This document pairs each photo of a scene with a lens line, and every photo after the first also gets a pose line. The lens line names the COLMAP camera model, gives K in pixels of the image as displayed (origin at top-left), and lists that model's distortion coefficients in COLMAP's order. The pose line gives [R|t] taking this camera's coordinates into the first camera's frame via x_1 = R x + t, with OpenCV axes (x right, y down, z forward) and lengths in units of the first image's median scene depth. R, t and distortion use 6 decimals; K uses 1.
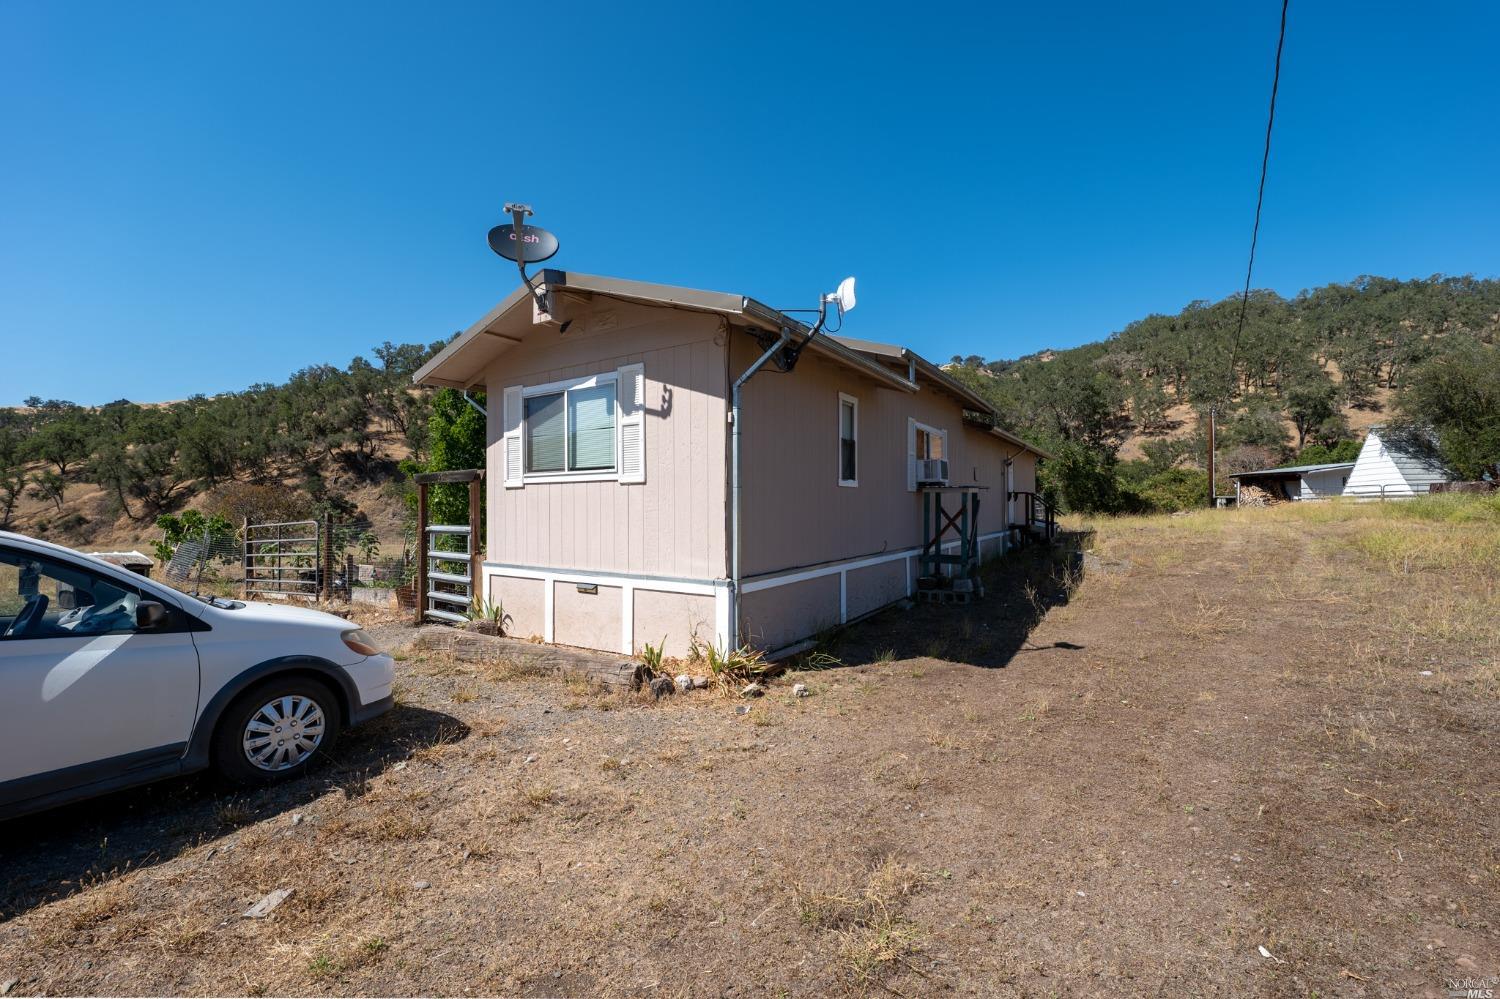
lens RADIAL K [[610.3, 0, 748.9], [0, 610.3, 502.6], [0, 0, 1]] dist [-0.025992, -0.000194]
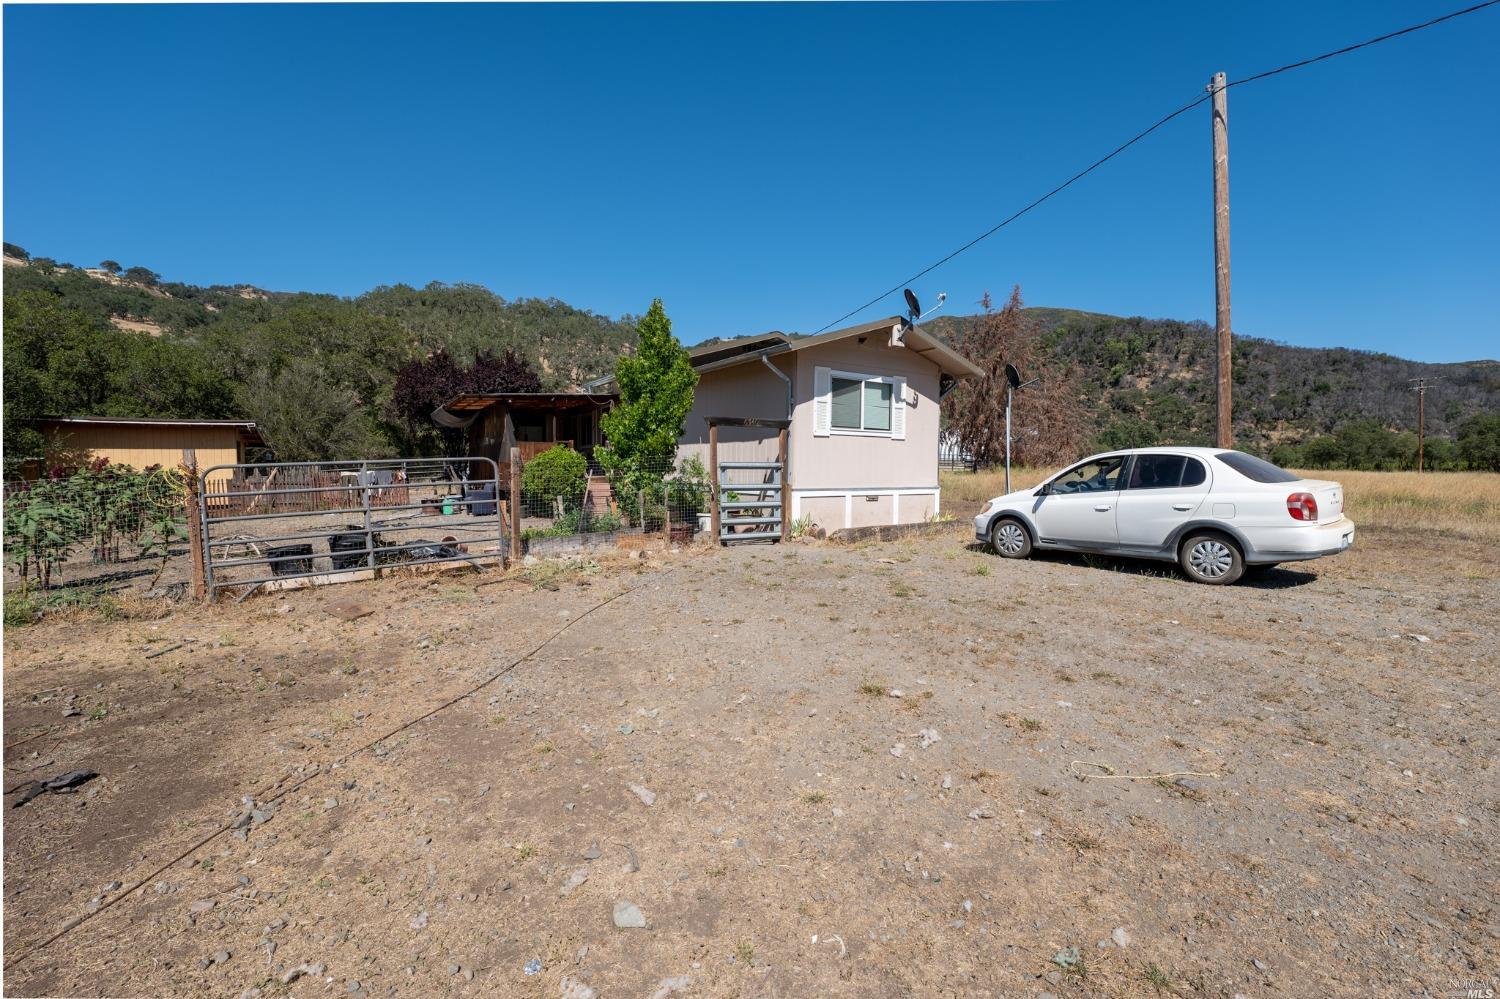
lens RADIAL K [[610.3, 0, 750.3], [0, 610.3, 496.4], [0, 0, 1]] dist [-0.025992, -0.000194]
pose [[0.407419, -0.032226, 0.912673, -1.887130], [-0.015187, 0.999000, 0.042054, 0.064212], [-0.913115, -0.030994, 0.406522, 0.577698]]
